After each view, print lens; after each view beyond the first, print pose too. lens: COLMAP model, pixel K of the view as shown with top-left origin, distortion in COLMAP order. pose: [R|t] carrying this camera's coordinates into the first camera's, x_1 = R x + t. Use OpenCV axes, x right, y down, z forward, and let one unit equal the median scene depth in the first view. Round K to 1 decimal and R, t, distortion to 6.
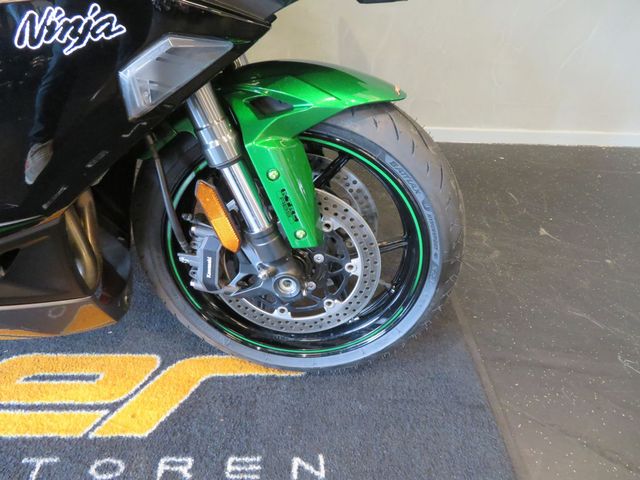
lens RADIAL K [[460.3, 0, 319.2], [0, 460.3, 241.5], [0, 0, 1]] dist [-0.010200, 0.010463]
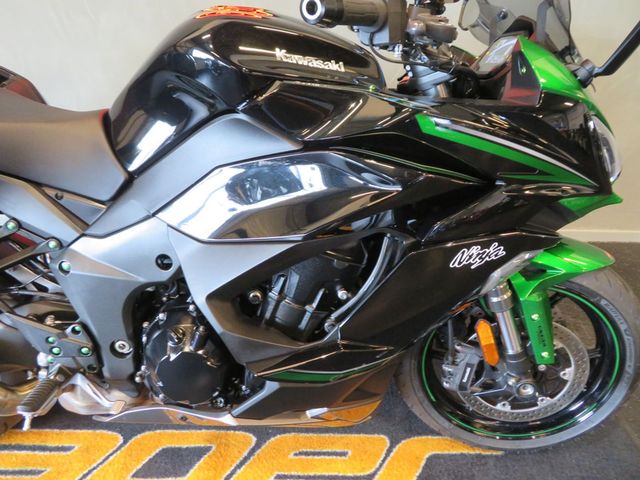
lens RADIAL K [[460.3, 0, 317.2], [0, 460.3, 240.7], [0, 0, 1]] dist [-0.010200, 0.010463]
pose [[0.998927, -0.004058, -0.046139, -0.574632], [-0.001844, 0.991878, -0.127180, -0.155355], [0.046280, 0.127128, 0.990806, -0.420770]]
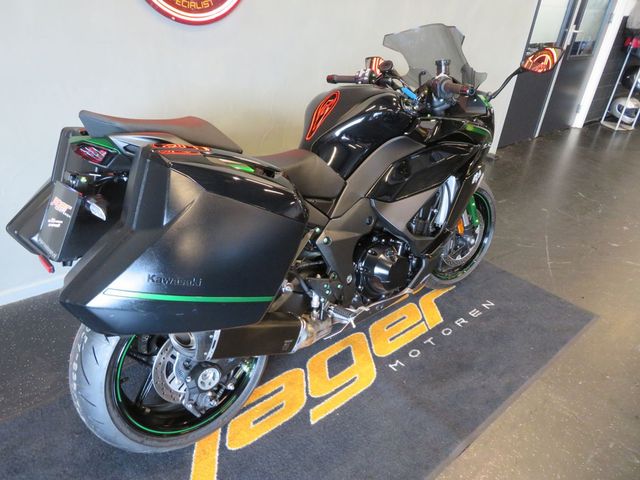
lens RADIAL K [[460.3, 0, 321.5], [0, 460.3, 237.2], [0, 0, 1]] dist [-0.010200, 0.010463]
pose [[0.782733, -0.304803, 0.542608, -2.212745], [0.376865, 0.925970, -0.023490, -0.203664], [-0.495279, 0.222876, 0.839658, -0.933294]]
